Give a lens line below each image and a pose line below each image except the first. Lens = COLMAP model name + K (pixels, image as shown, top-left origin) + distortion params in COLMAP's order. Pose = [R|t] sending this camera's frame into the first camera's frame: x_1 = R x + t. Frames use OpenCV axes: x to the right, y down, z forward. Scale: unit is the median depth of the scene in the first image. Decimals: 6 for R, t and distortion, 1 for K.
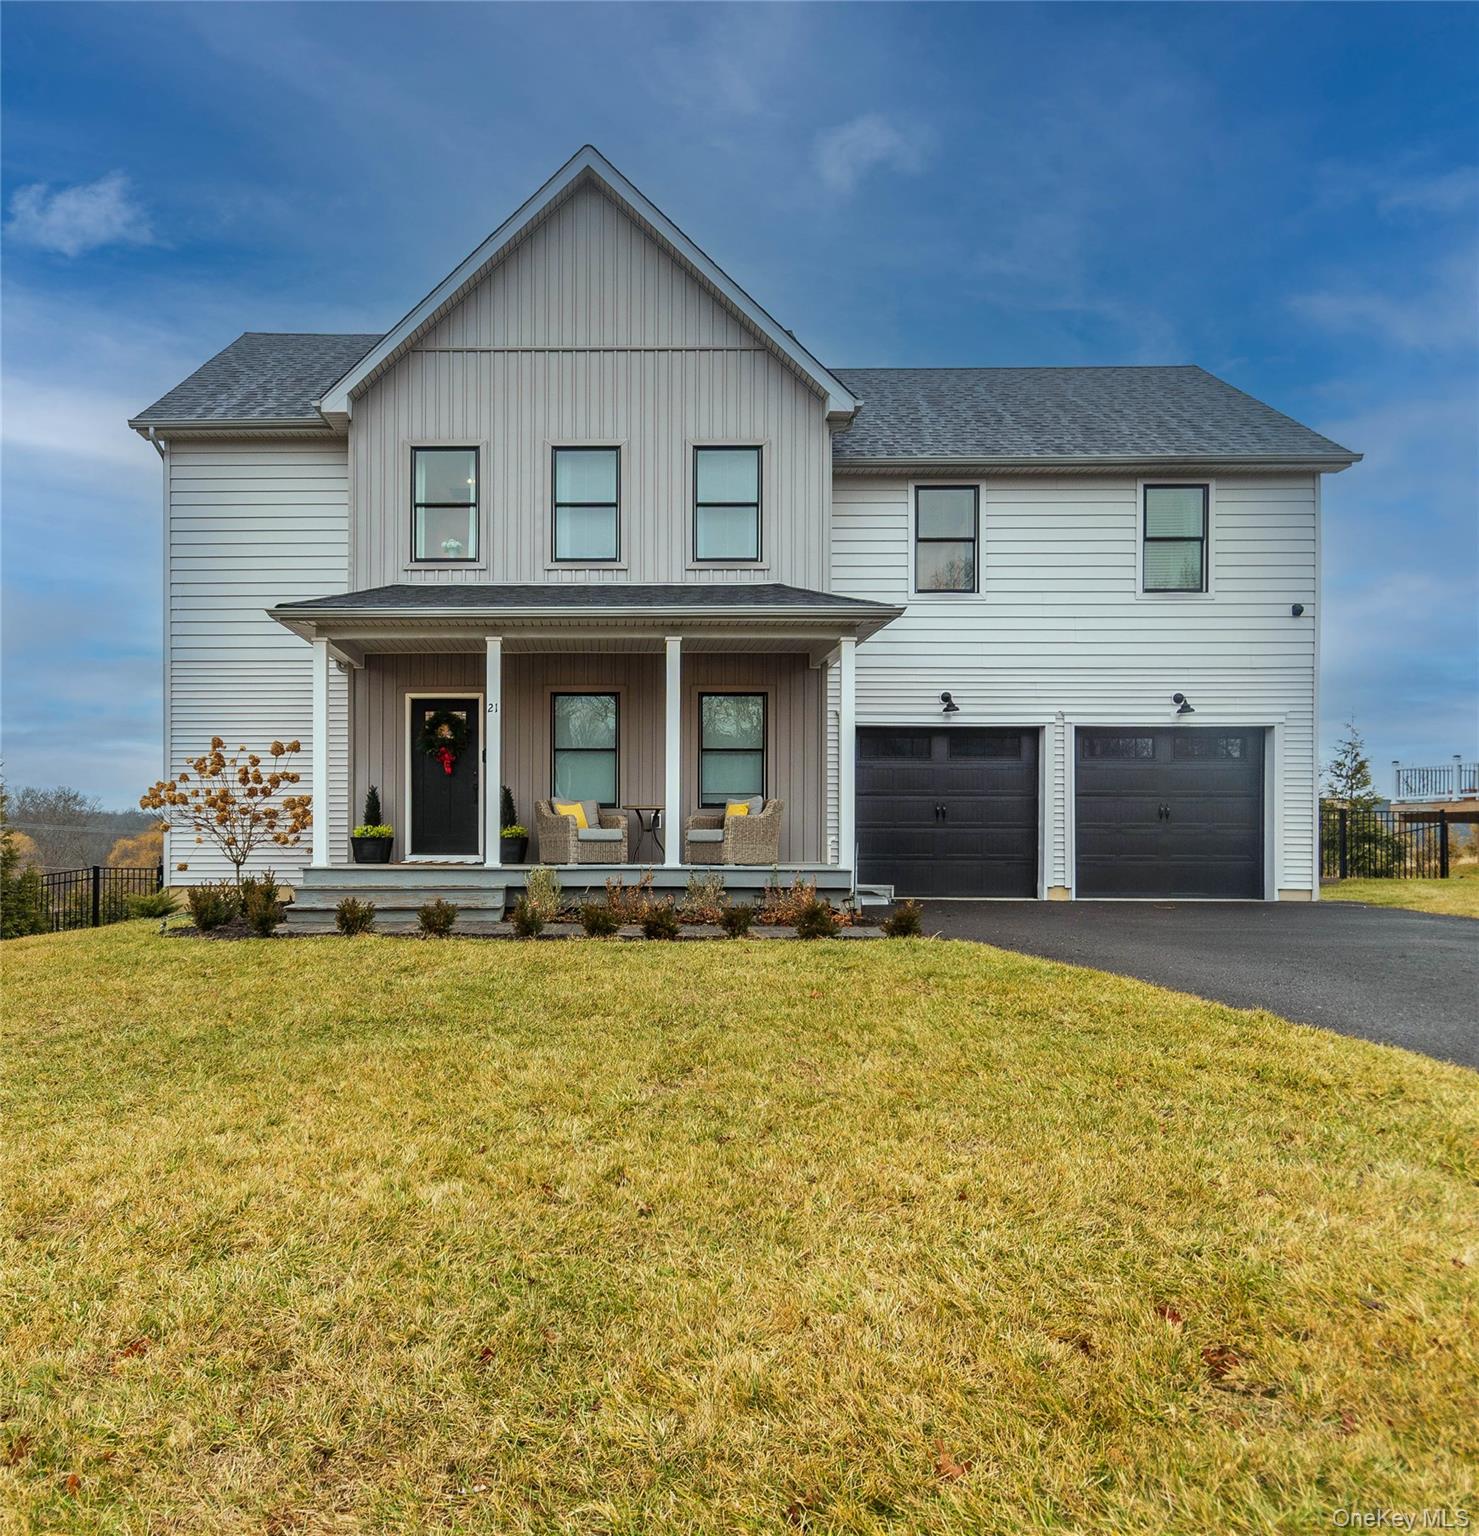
lens RADIAL K [[646.1, 0, 739.4], [0, 646.1, 772.5], [0, 0, 1]] dist [-0.000227, -0.000006]
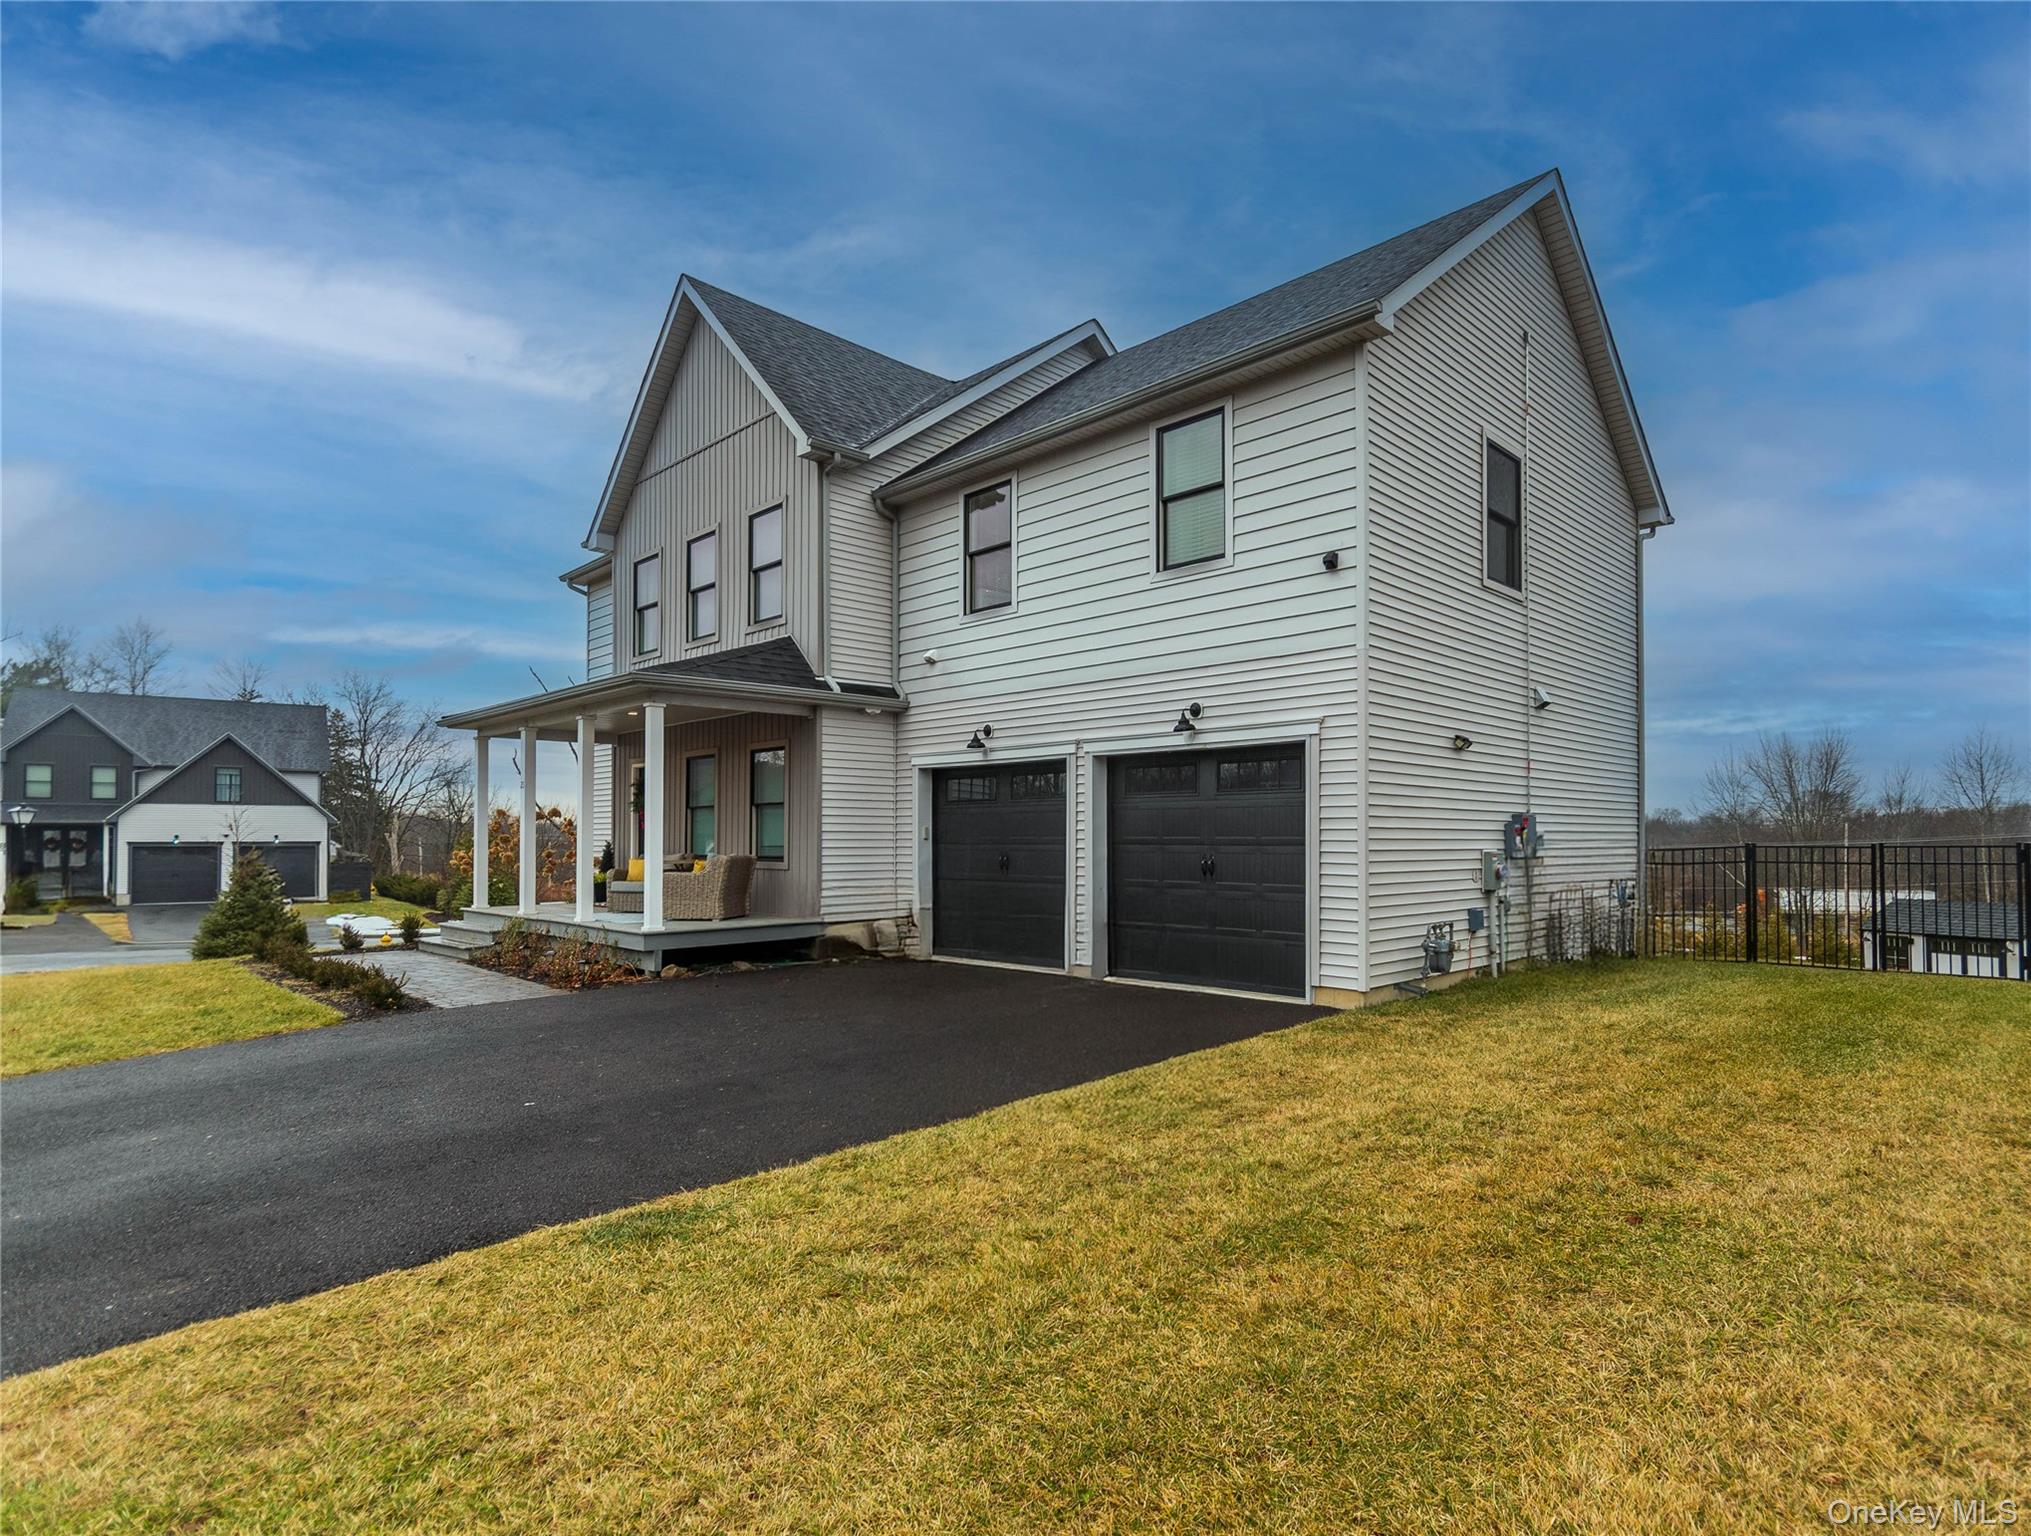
lens RADIAL K [[1084.8, 0, 1015.6], [0, 1084.8, 784.9], [0, 0, 1]] dist [0.000398, 0.000019]
pose [[0.713429, -0.040467, -0.699558, 1.360806], [0.026110, 0.999173, -0.031171, 0.002390], [0.700240, 0.003973, 0.713896, -0.013907]]
